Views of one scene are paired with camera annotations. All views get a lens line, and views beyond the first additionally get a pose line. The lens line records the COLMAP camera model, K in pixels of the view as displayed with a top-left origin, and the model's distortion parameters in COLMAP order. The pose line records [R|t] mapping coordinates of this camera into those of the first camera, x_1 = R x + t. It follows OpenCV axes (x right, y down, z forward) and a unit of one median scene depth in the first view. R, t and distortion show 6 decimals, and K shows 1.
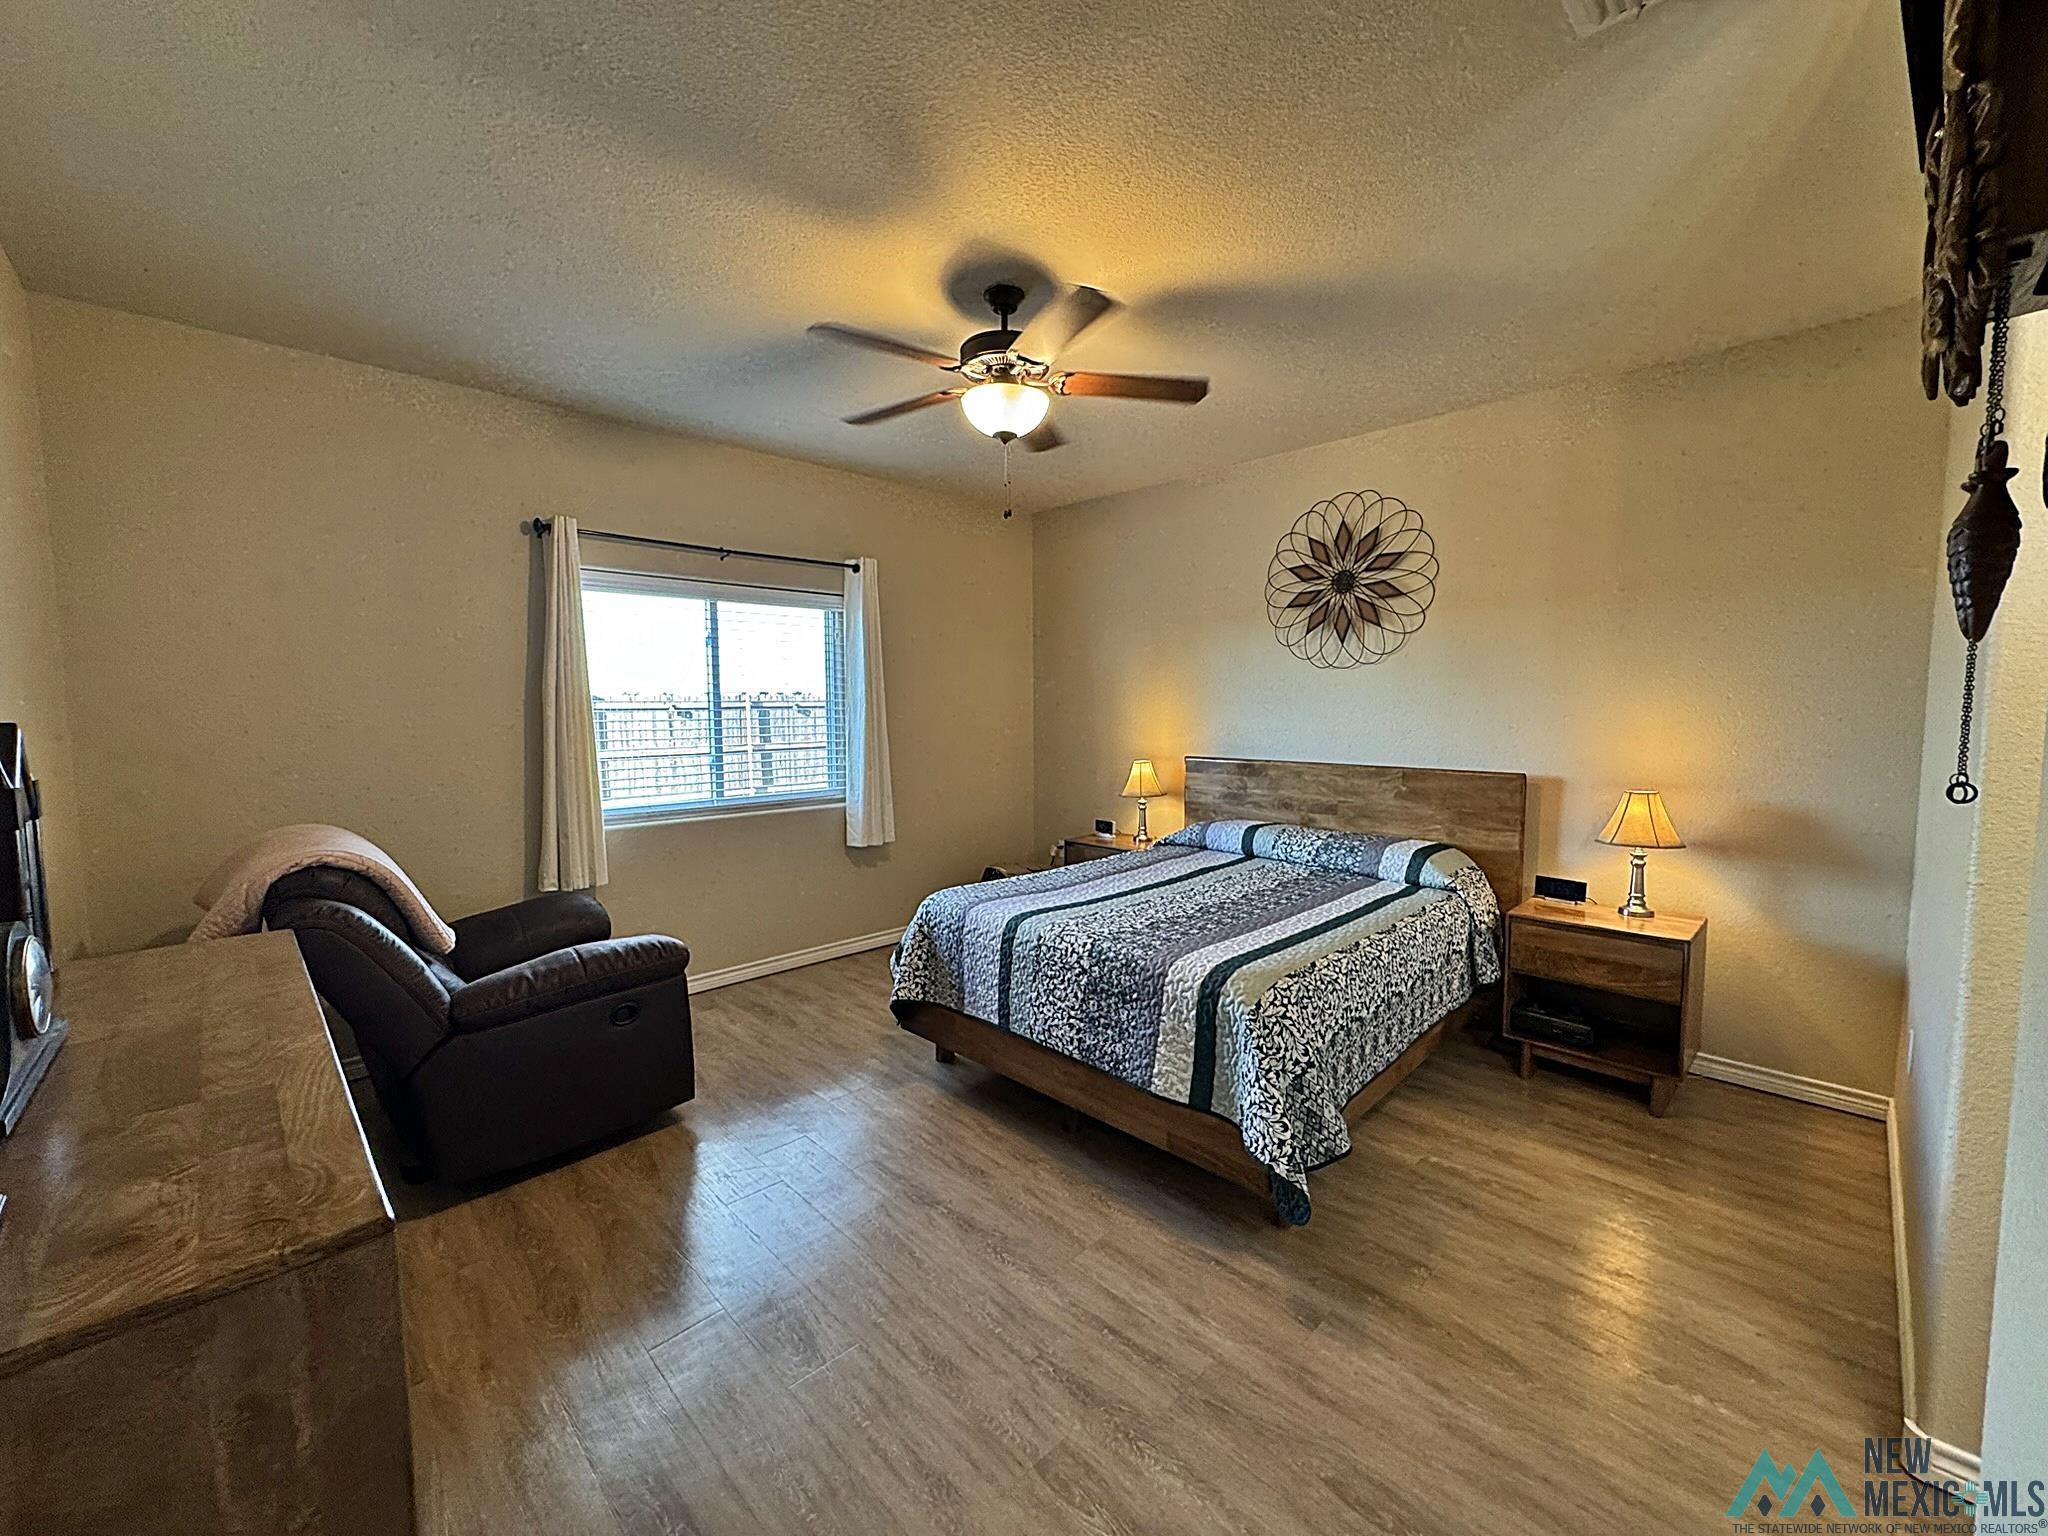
lens RADIAL K [[816.8, 0, 1025.1], [0, 816.8, 768.2], [0, 0, 1]] dist [-0.001261, 0.000501]
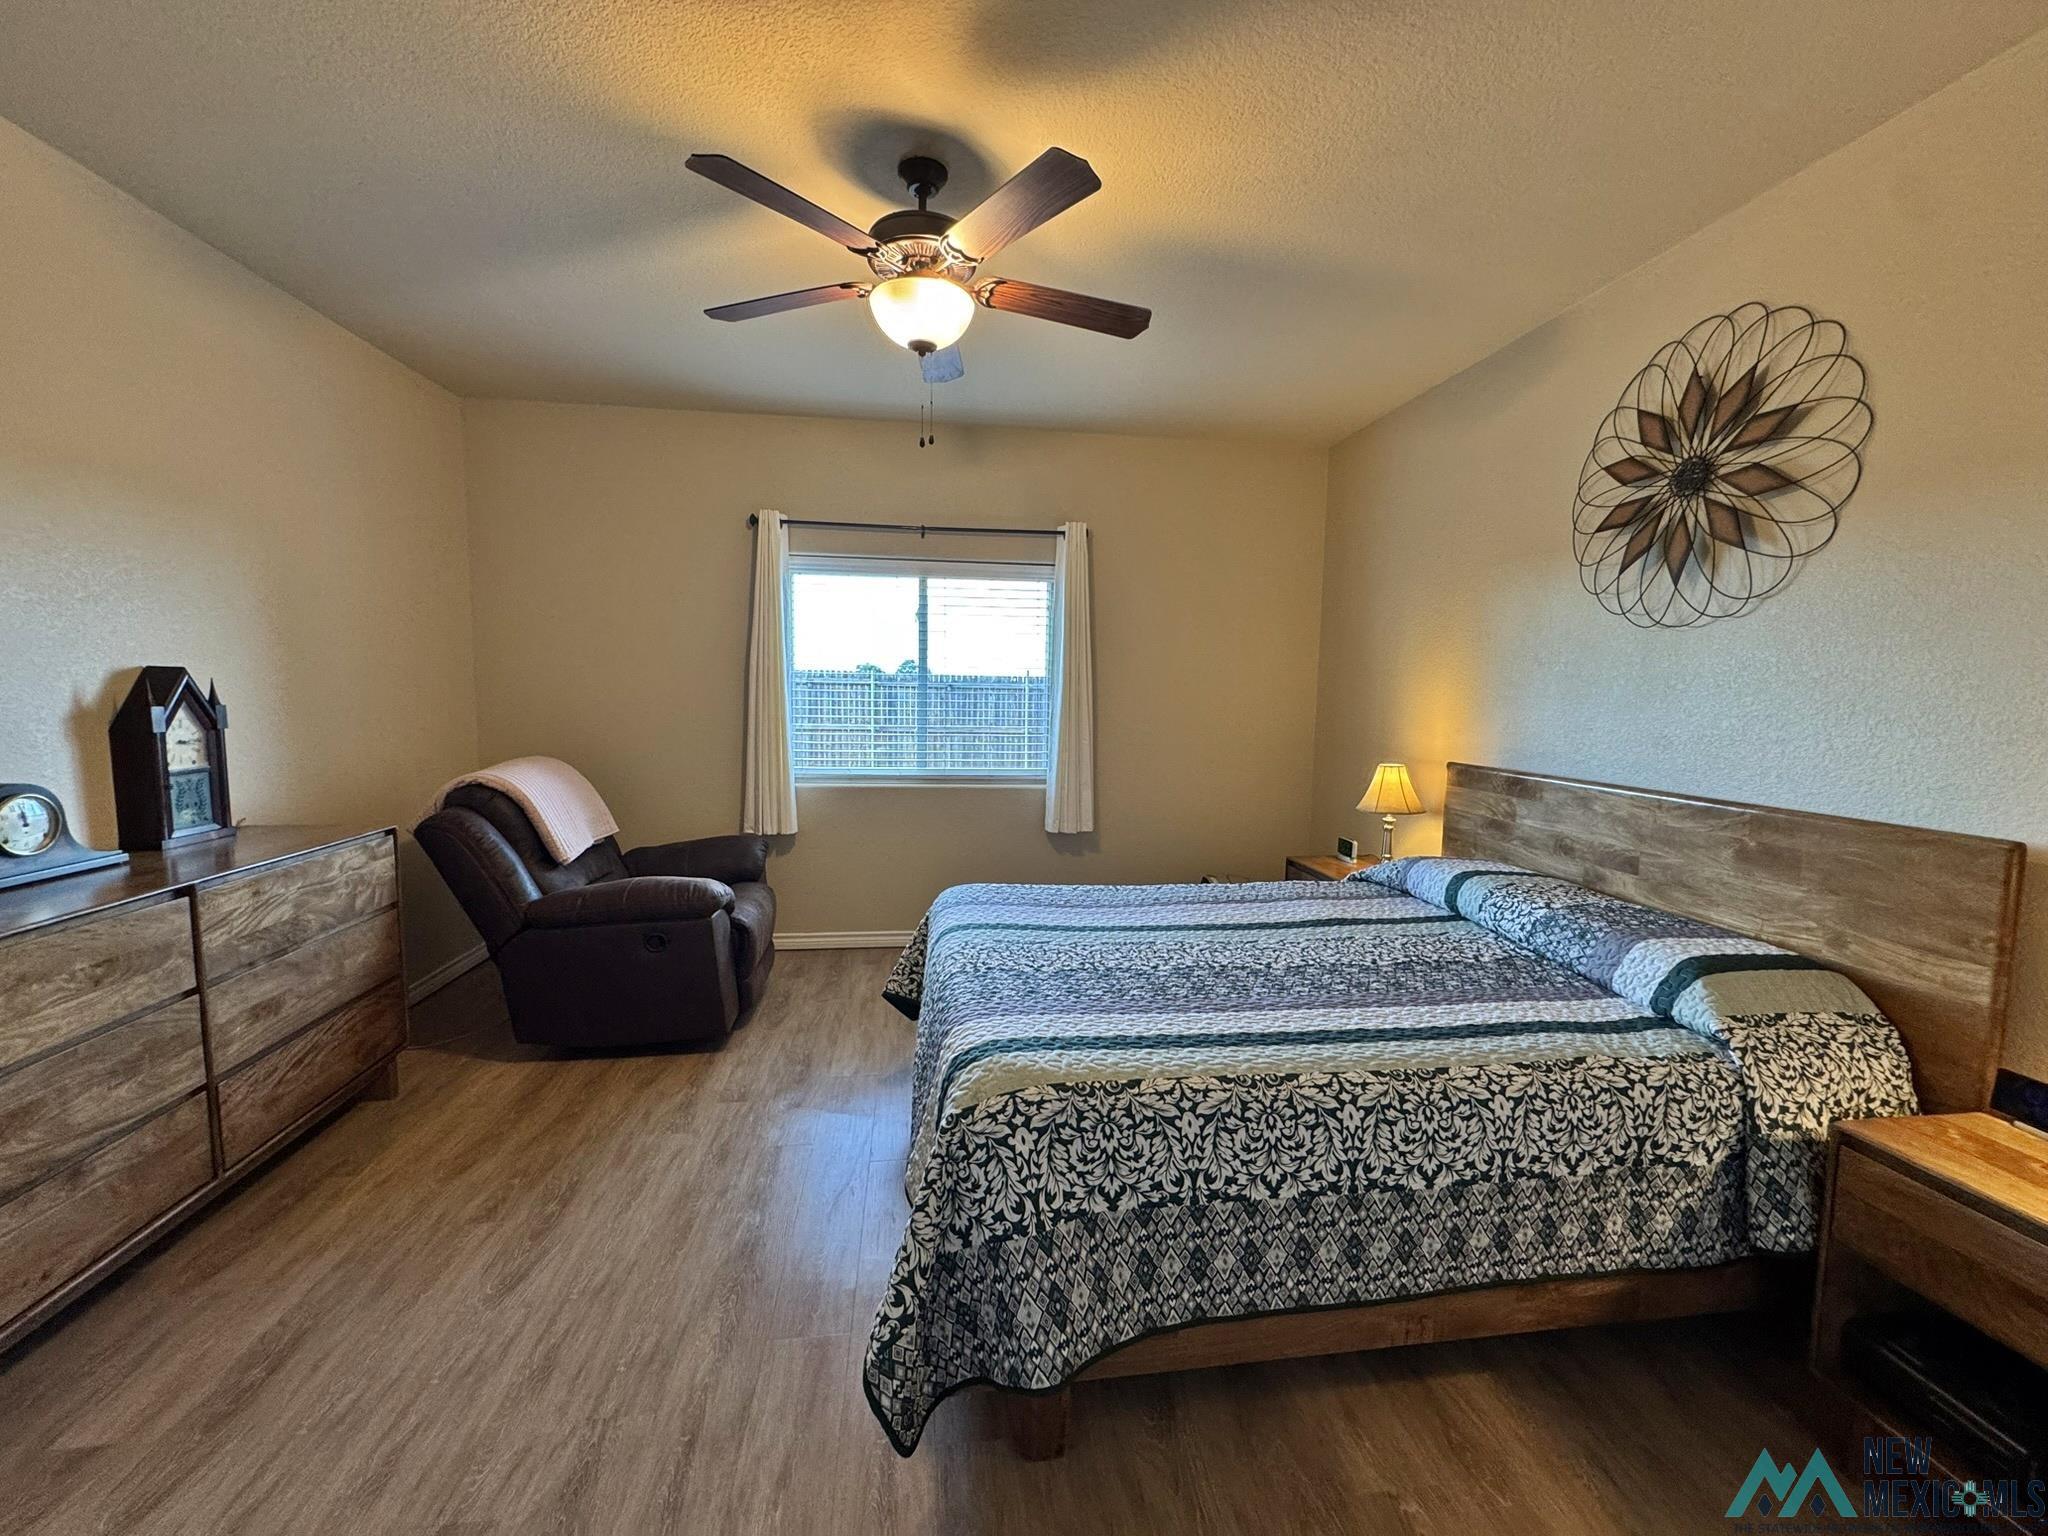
lens RADIAL K [[816.8, 0, 1025.1], [0, 816.8, 768.2], [0, 0, 1]] dist [-0.001261, 0.000501]
pose [[0.797574, 0.077342, -0.598242, 0.390034], [-0.069282, 0.996928, 0.036519, -0.011494], [0.599229, 0.012321, 0.800483, 0.267556]]
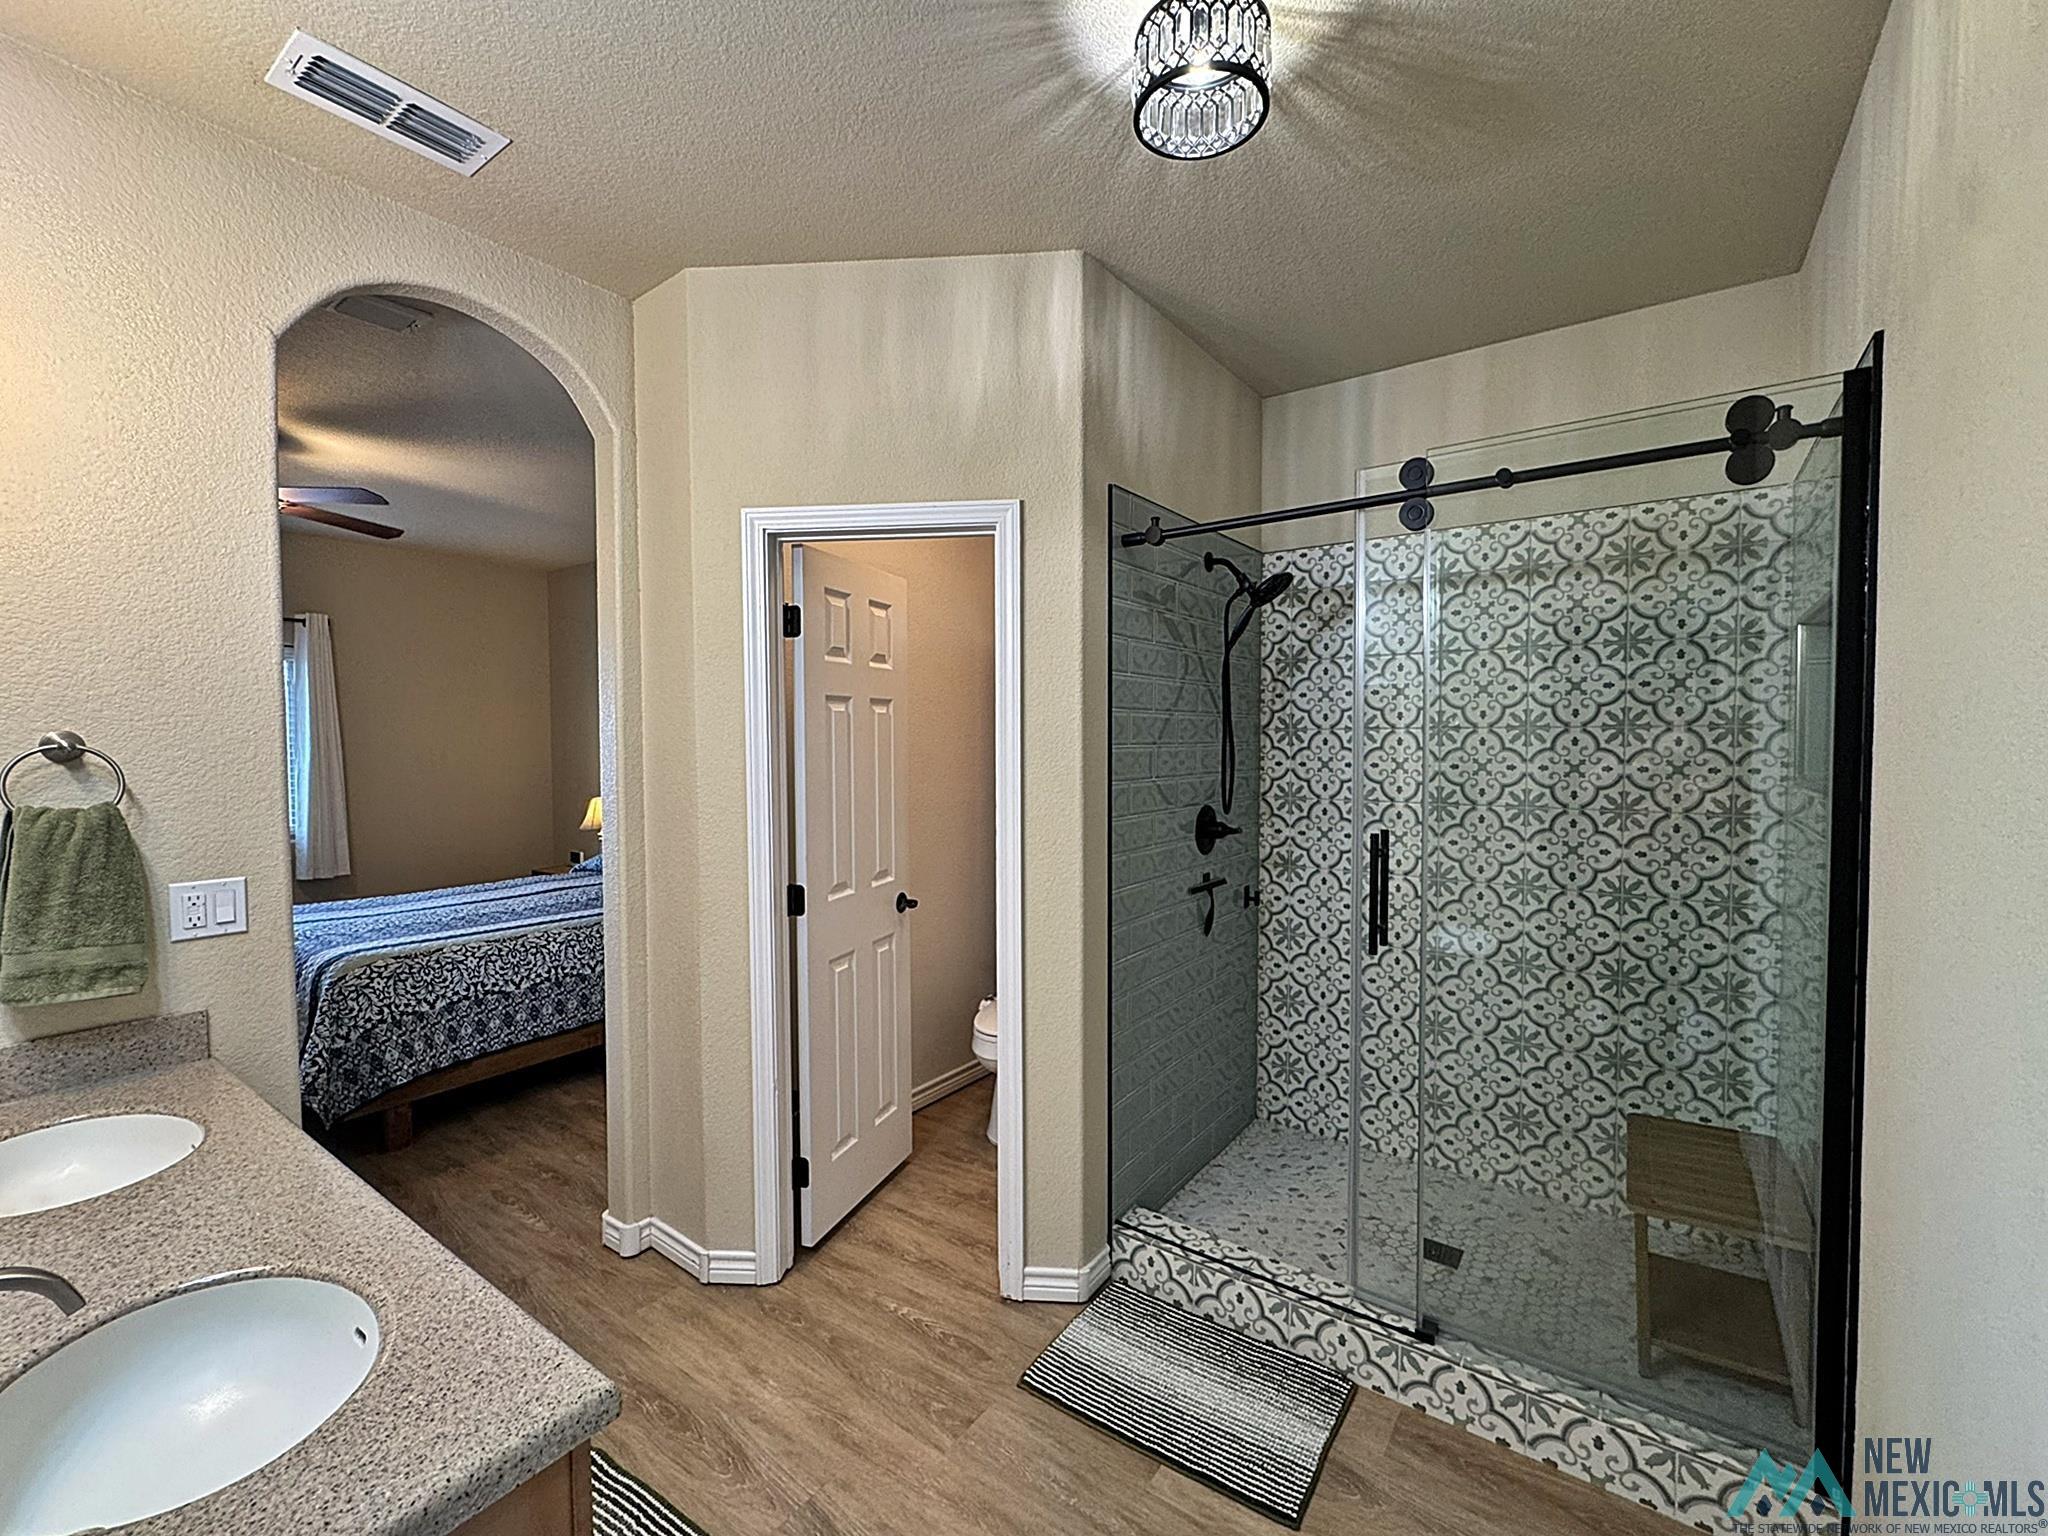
lens RADIAL K [[855.3, 0, 1020.9], [0, 855.3, 769.2], [0, 0, 1]] dist [0.000154, 0.000226]
pose [[0.986223, -0.002021, 0.165406, 0.634876], [0.009503, 0.998966, -0.044452, 0.012213], [-0.165145, 0.045411, 0.985223, -0.316685]]
